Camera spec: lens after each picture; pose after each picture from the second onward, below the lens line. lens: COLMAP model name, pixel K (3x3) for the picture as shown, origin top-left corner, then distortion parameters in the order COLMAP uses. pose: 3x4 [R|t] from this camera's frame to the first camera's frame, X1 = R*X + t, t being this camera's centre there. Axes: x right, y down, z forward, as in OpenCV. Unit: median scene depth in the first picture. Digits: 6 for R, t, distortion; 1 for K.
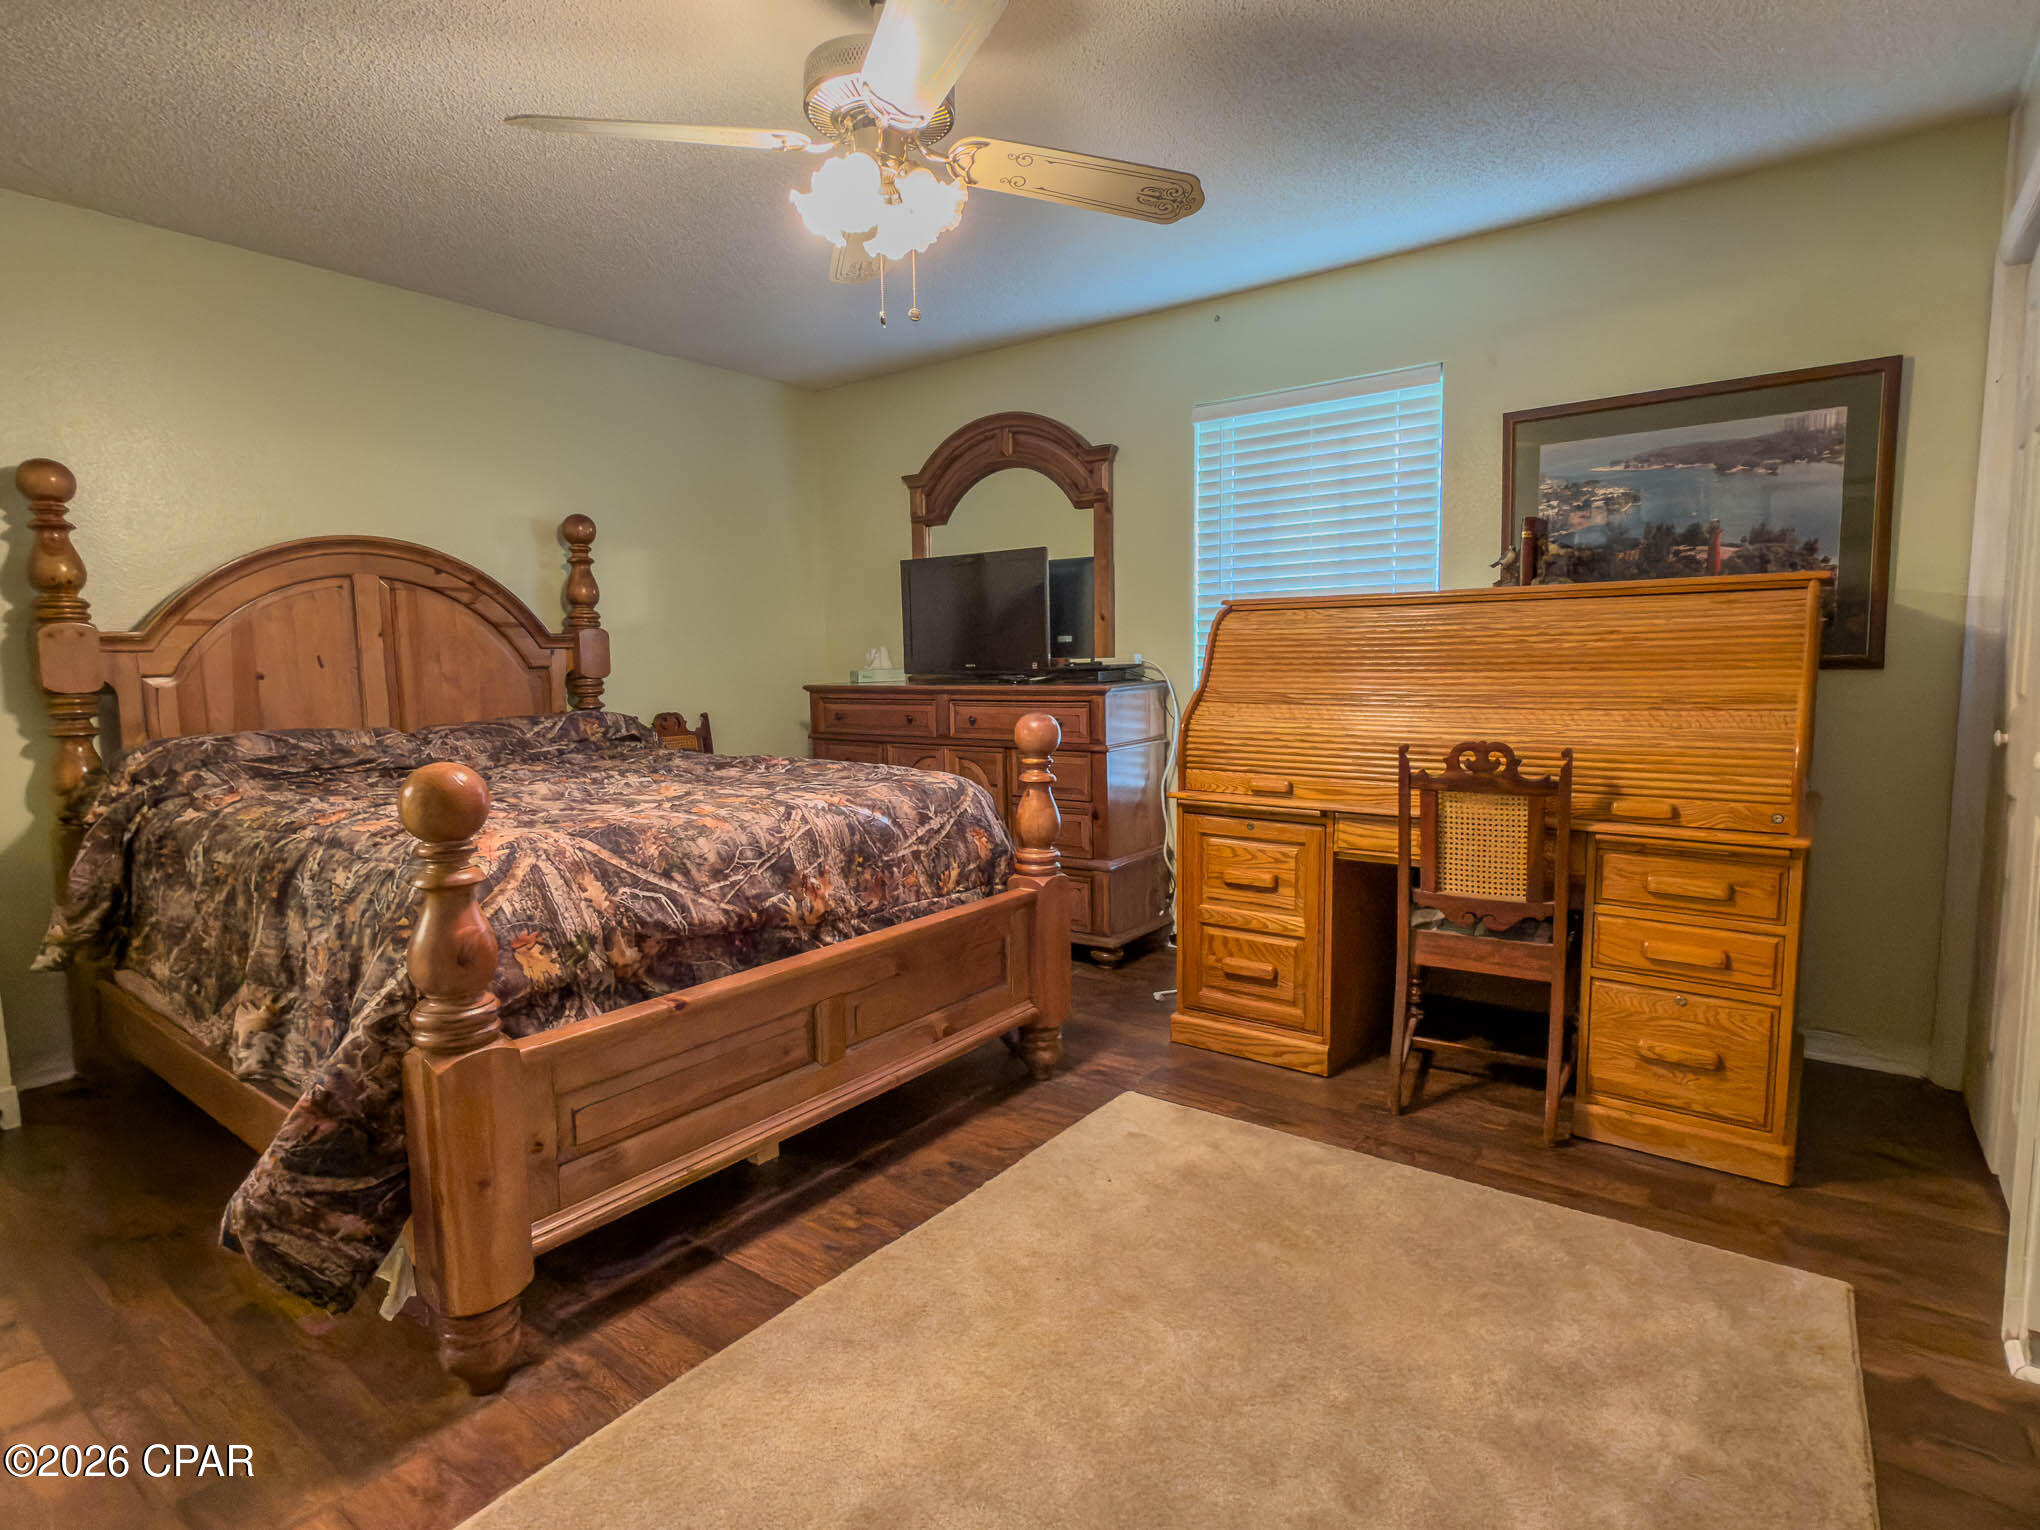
lens RADIAL K [[1039.2, 0, 999.8], [0, 1039.2, 768.6], [0, 0, 1]] dist [-0.000481, -0.001071]
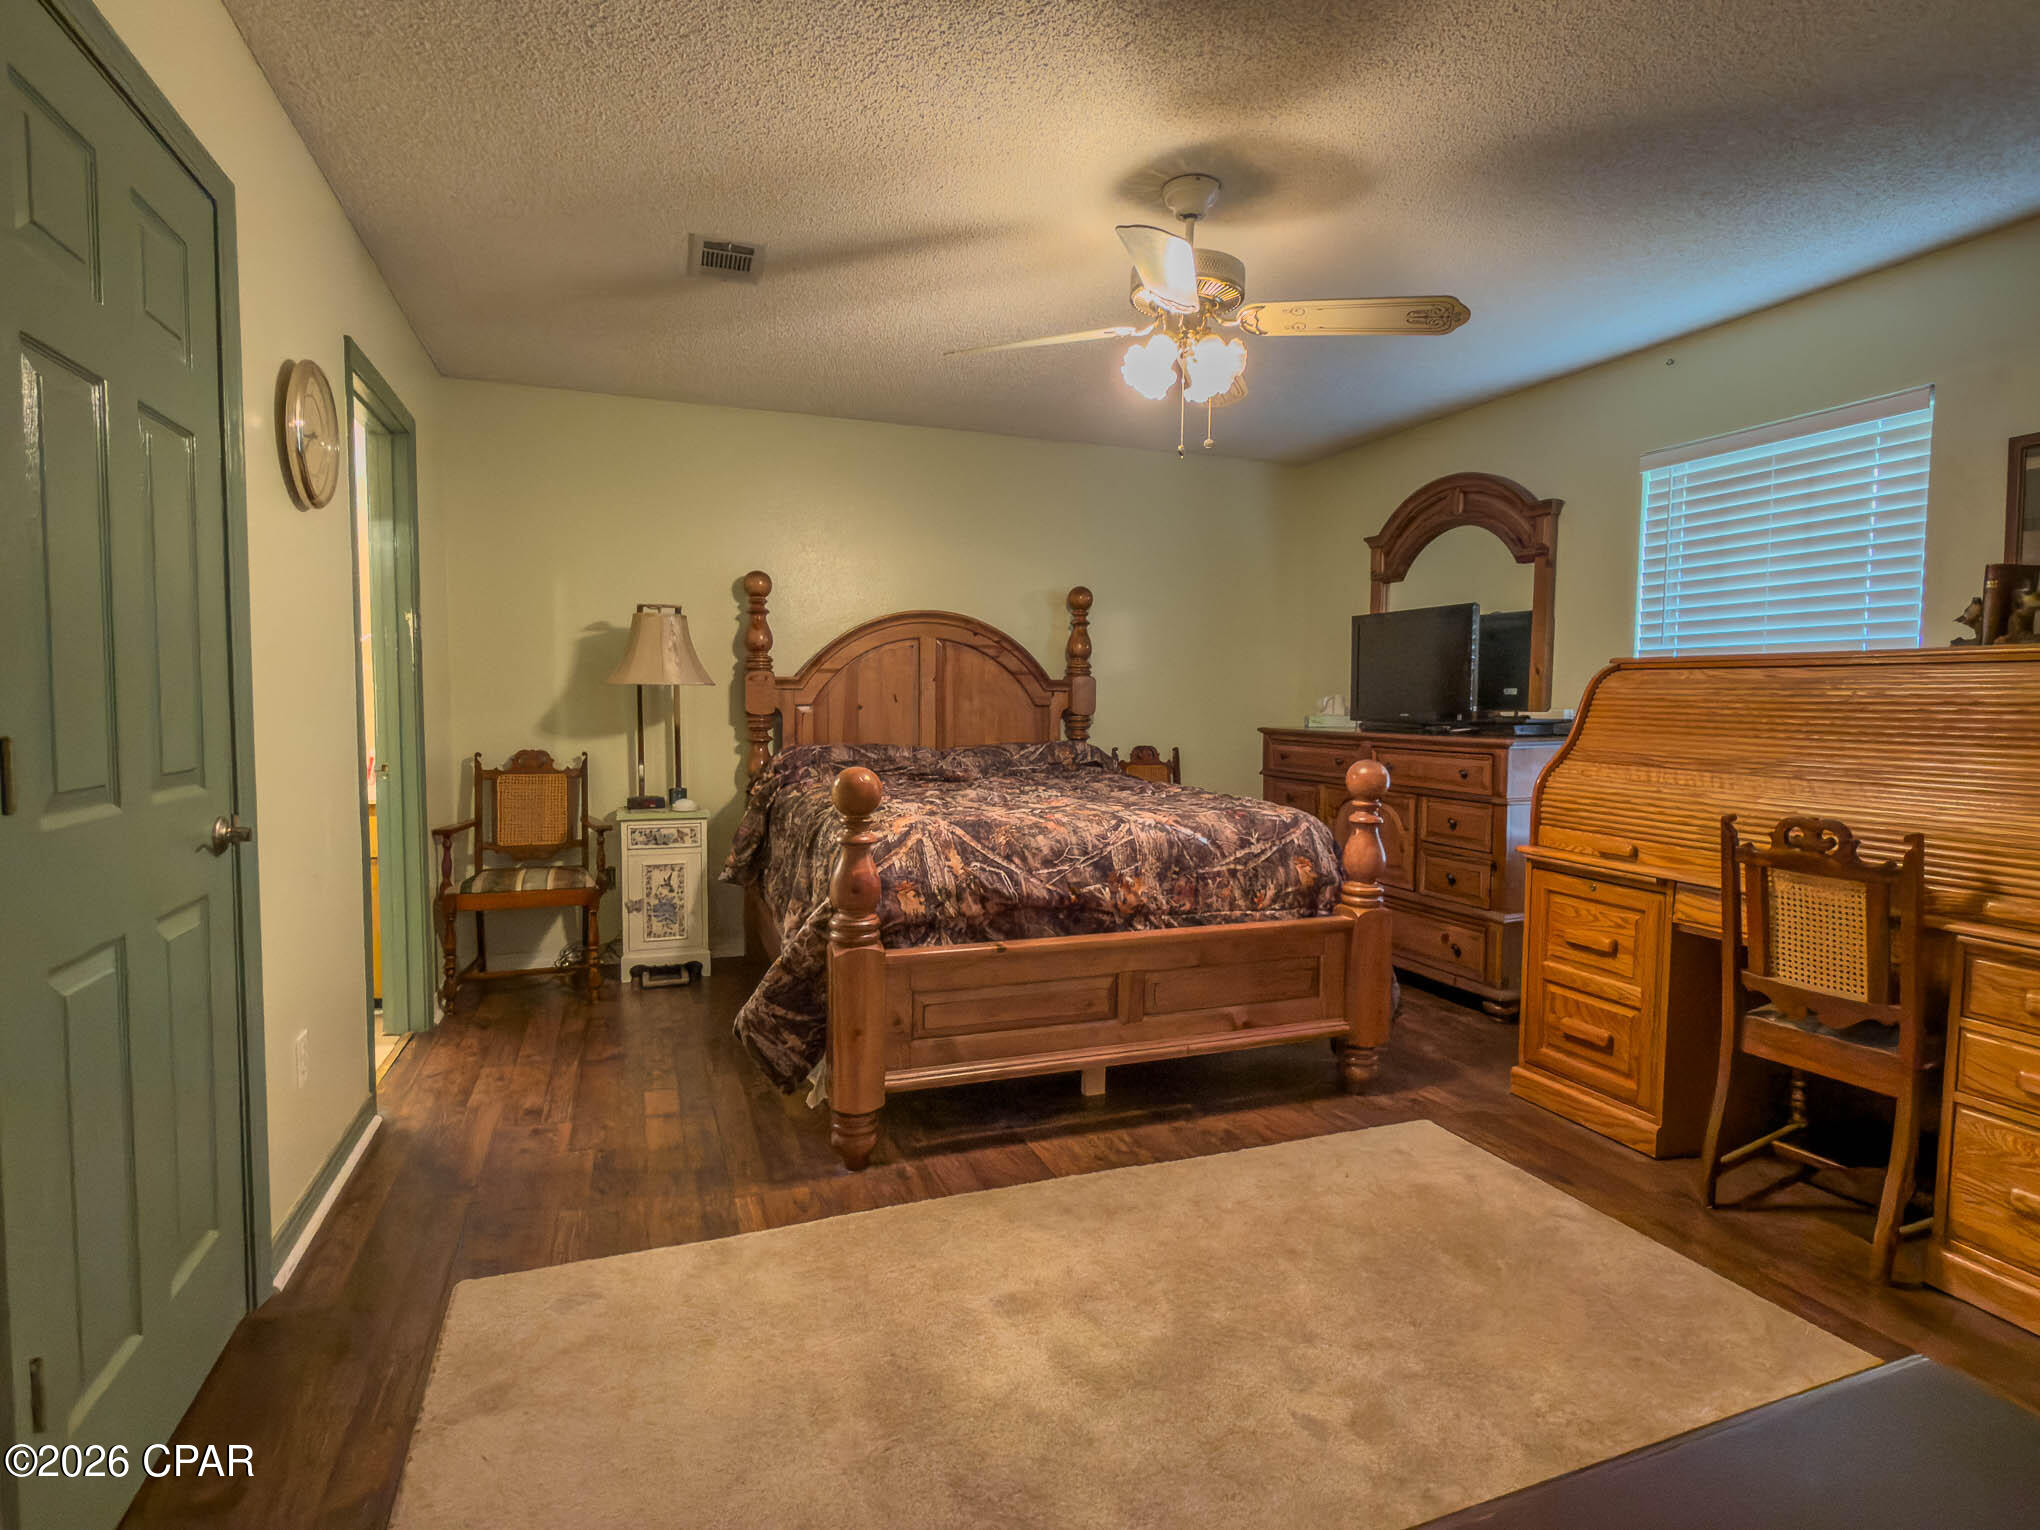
lens RADIAL K [[1024.3, 0, 1023.8], [0, 1024.3, 766.9], [0, 0, 1]] dist [0.000822, -0.000112]
pose [[0.844779, 0.059915, -0.531750, 0.321944], [-0.079456, 0.996741, -0.013923, -0.002595], [0.529183, 0.054013, 0.846787, -0.130918]]
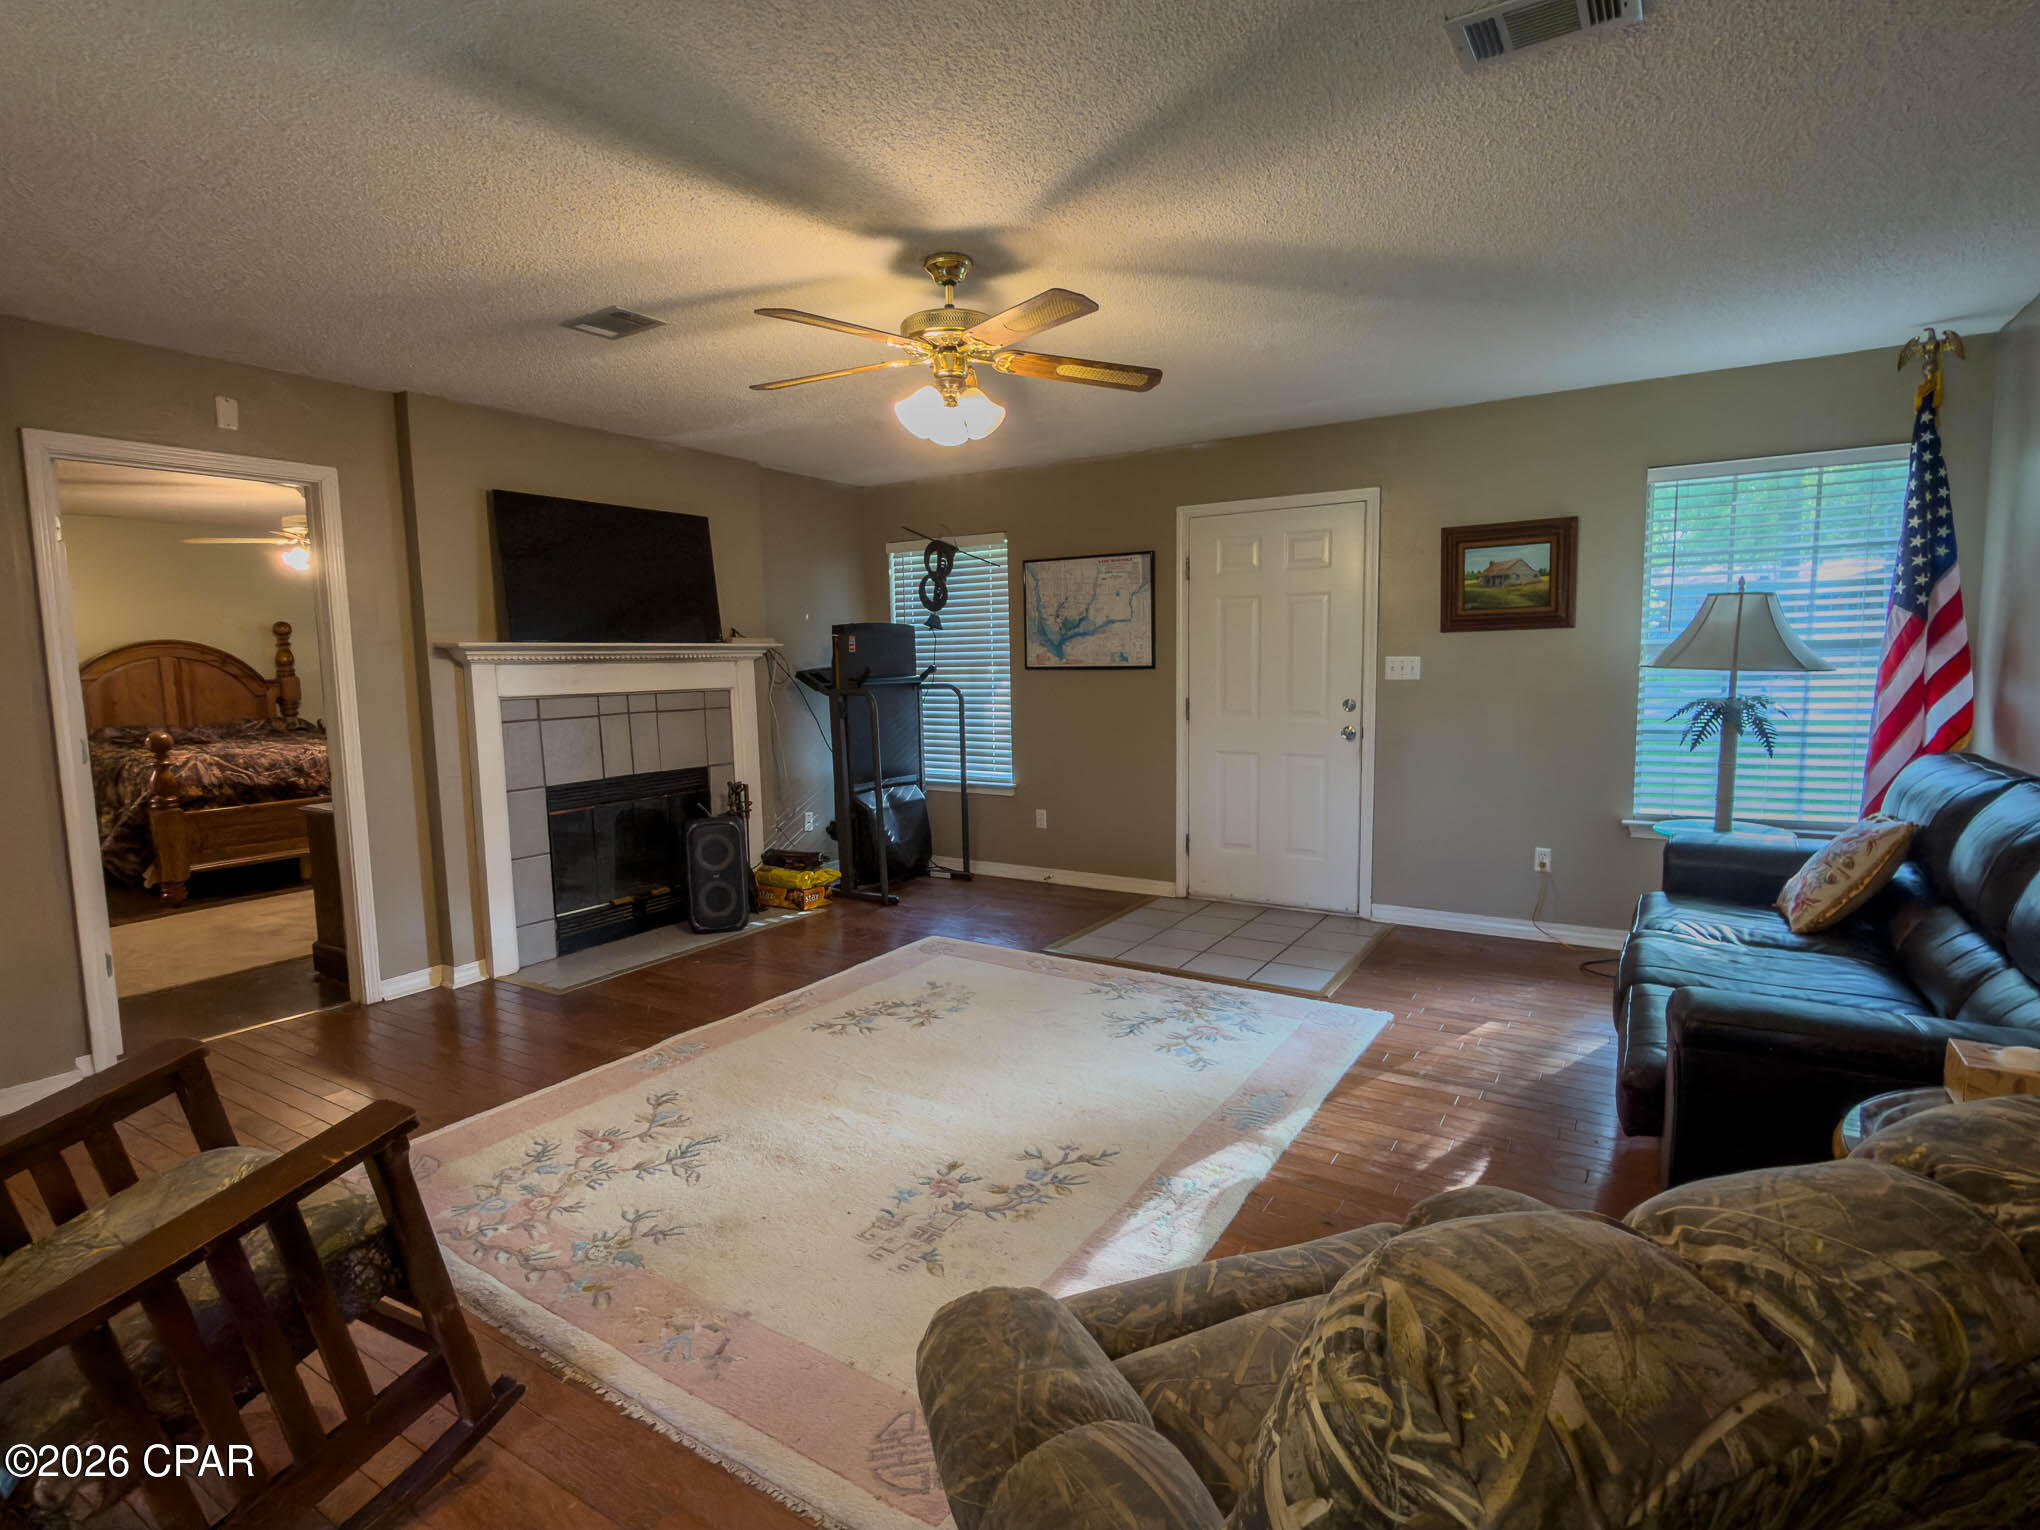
lens RADIAL K [[1017.2, 0, 1022.0], [0, 1017.2, 770.4], [0, 0, 1]] dist [-0.001654, 0.000599]
pose [[0.996234, -0.012250, 0.085838, 1.328380], [0.011986, 0.999922, 0.003589, 0.093727], [-0.085876, -0.002547, 0.996303, -1.719346]]
